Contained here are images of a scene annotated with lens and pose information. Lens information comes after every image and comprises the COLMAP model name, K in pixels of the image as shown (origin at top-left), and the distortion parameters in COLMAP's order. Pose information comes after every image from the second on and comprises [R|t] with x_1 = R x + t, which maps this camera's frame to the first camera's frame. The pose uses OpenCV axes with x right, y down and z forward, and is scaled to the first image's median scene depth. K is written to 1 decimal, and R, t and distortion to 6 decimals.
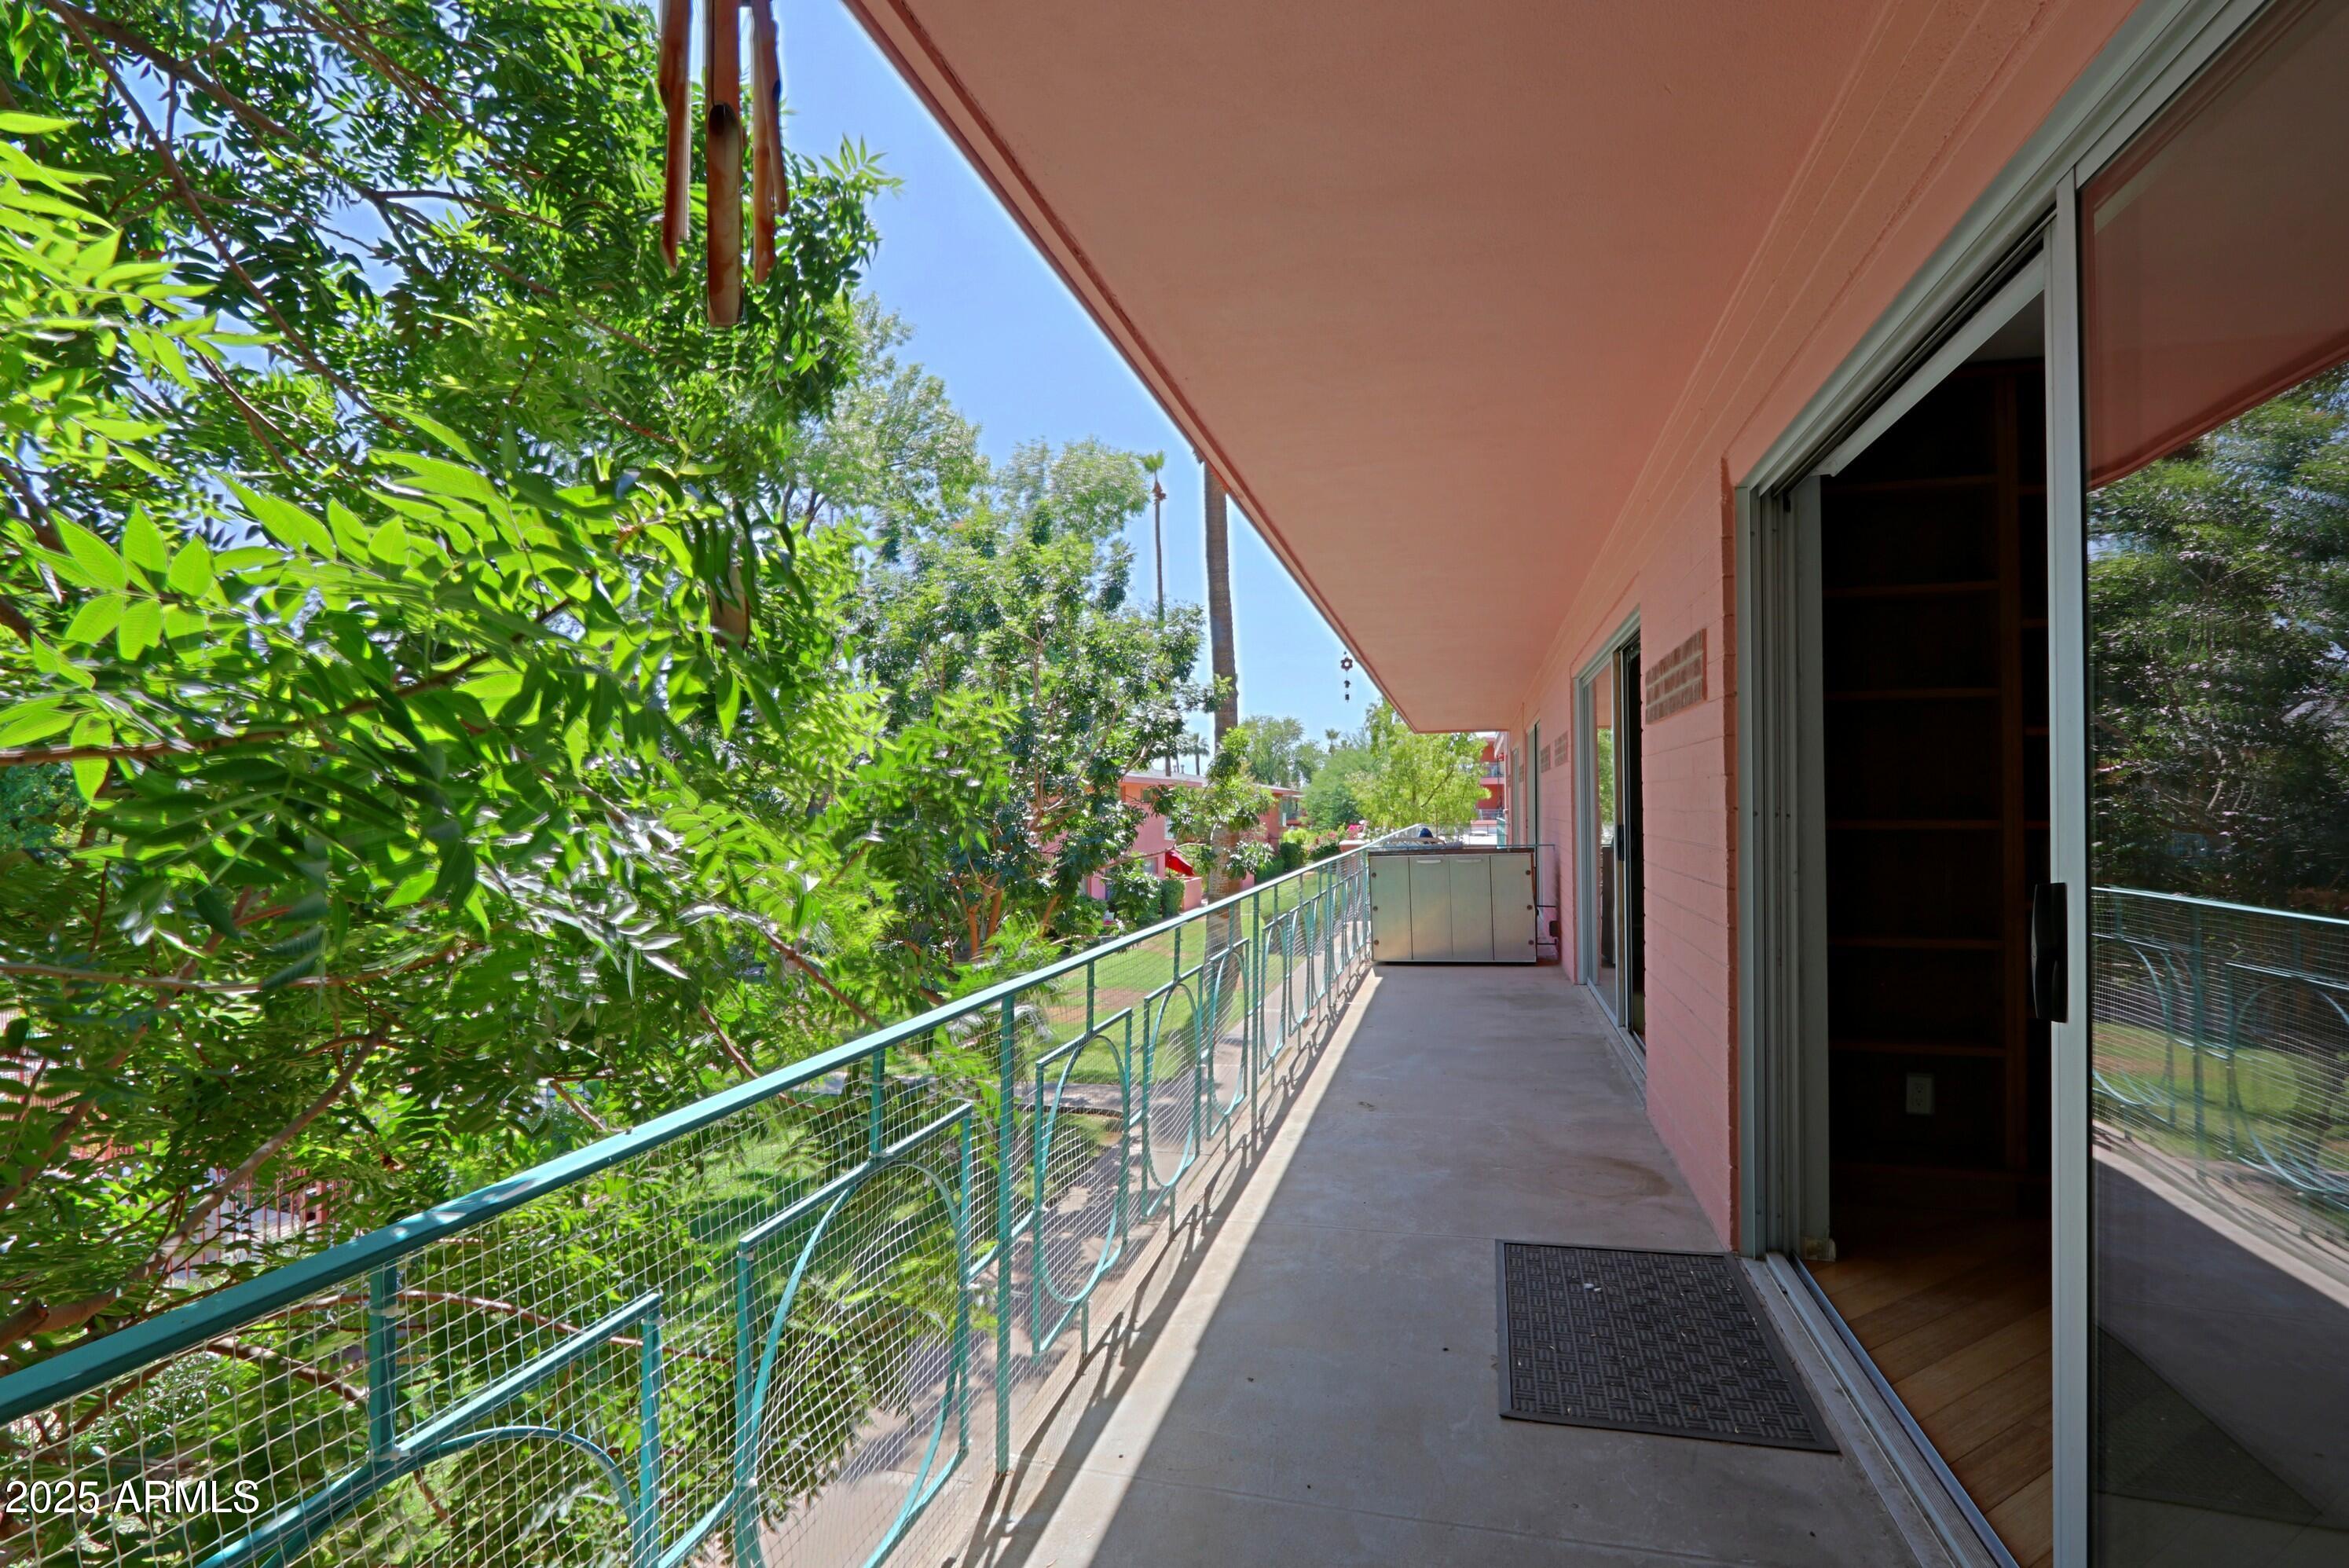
lens RADIAL K [[1088.5, 0, 1163.5], [0, 1088.5, 793.5], [0, 0, 1]] dist [-0.019503, 0.002056]
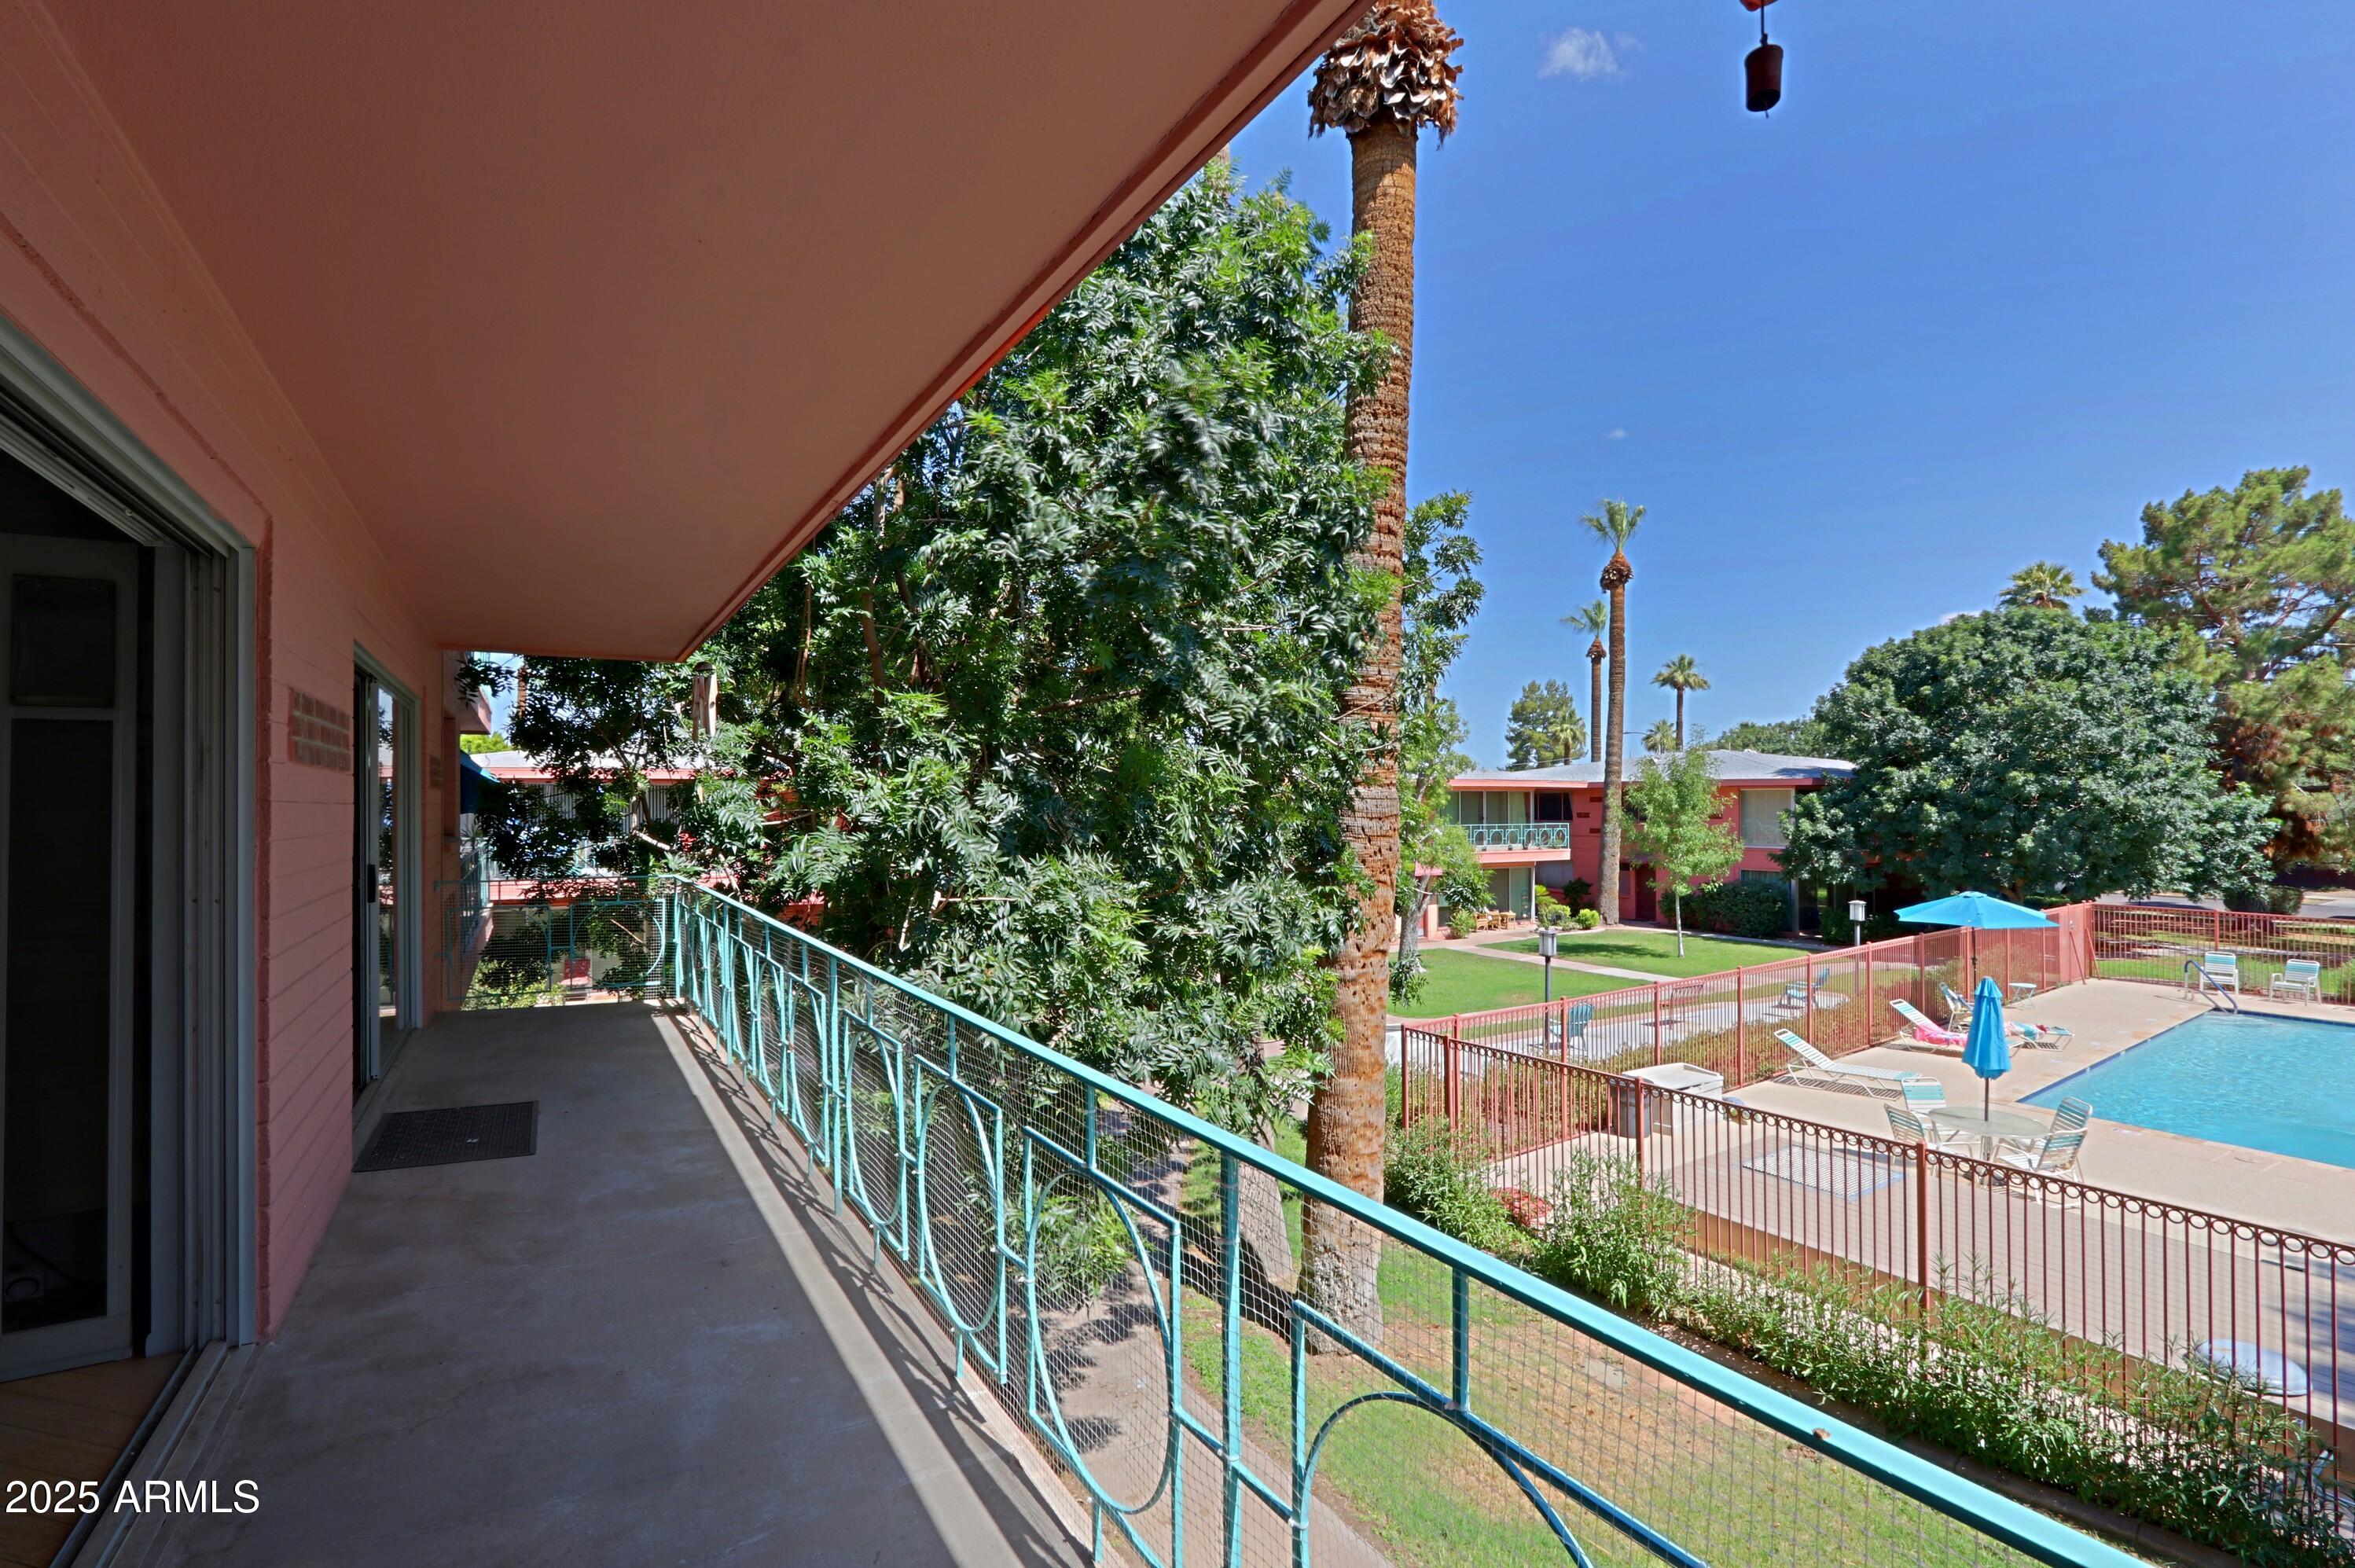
lens RADIAL K [[1091.2, 0, 1166.5], [0, 1091.2, 793.5], [0, 0, 1]] dist [-0.019503, 0.002056]
pose [[-0.694296, -0.017660, -0.719473, 0.590044], [-0.000999, 0.999722, -0.023576, -0.019579], [0.719689, -0.015650, -0.694120, 2.002015]]
